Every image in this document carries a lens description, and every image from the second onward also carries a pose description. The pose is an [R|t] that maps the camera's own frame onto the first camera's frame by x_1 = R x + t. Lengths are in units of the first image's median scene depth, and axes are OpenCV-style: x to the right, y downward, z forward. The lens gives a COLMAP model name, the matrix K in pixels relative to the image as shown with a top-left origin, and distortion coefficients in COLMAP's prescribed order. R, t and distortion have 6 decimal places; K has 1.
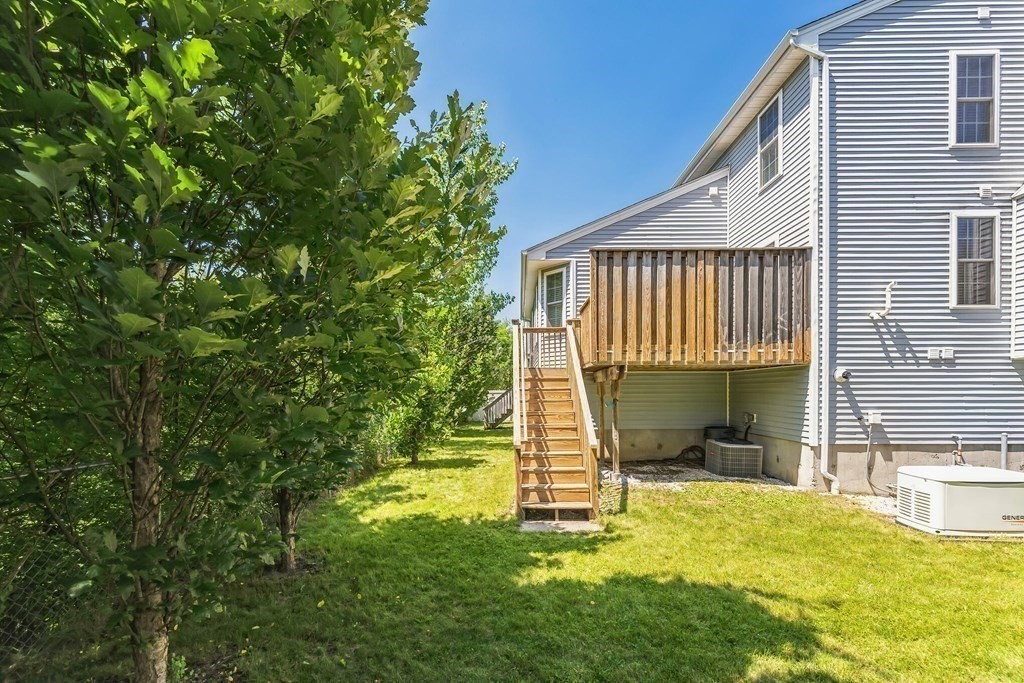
lens RADIAL K [[392.5, 0, 513.4], [0, 392.5, 394.6], [0, 0, 1]] dist [0.001591, 0.000295]
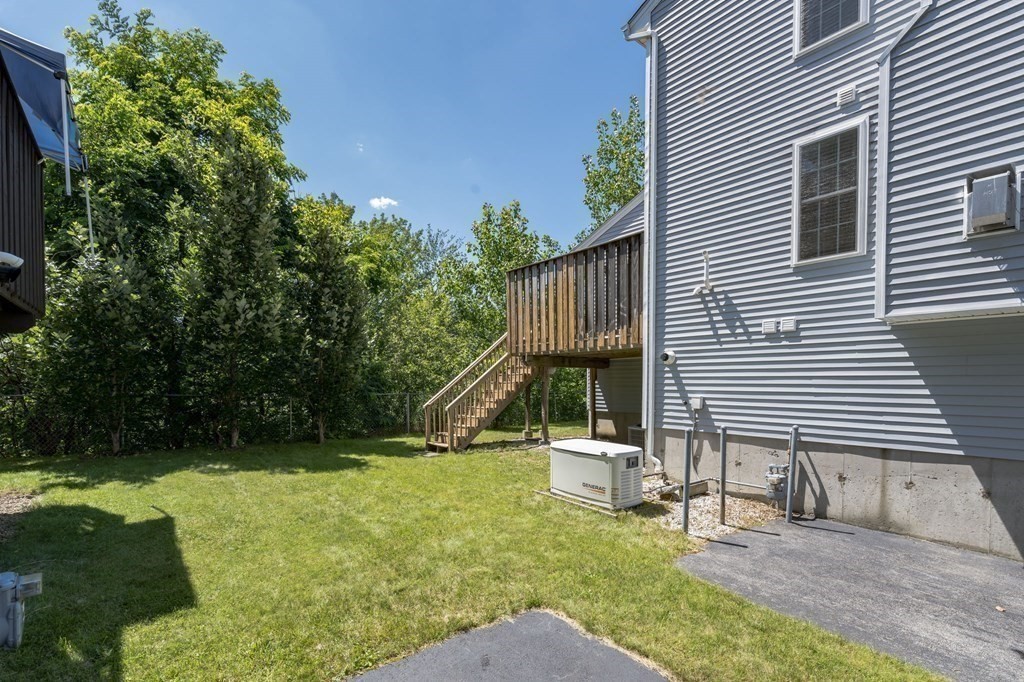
lens RADIAL K [[423.2, 0, 503.9], [0, 423.2, 383.6], [0, 0, 1]] dist [0.002971, -0.000084]
pose [[0.666948, 0.006624, -0.745075, 1.346412], [0.004038, 0.999914, 0.012504, 0.000548], [0.745093, -0.011348, 0.666864, 0.007236]]
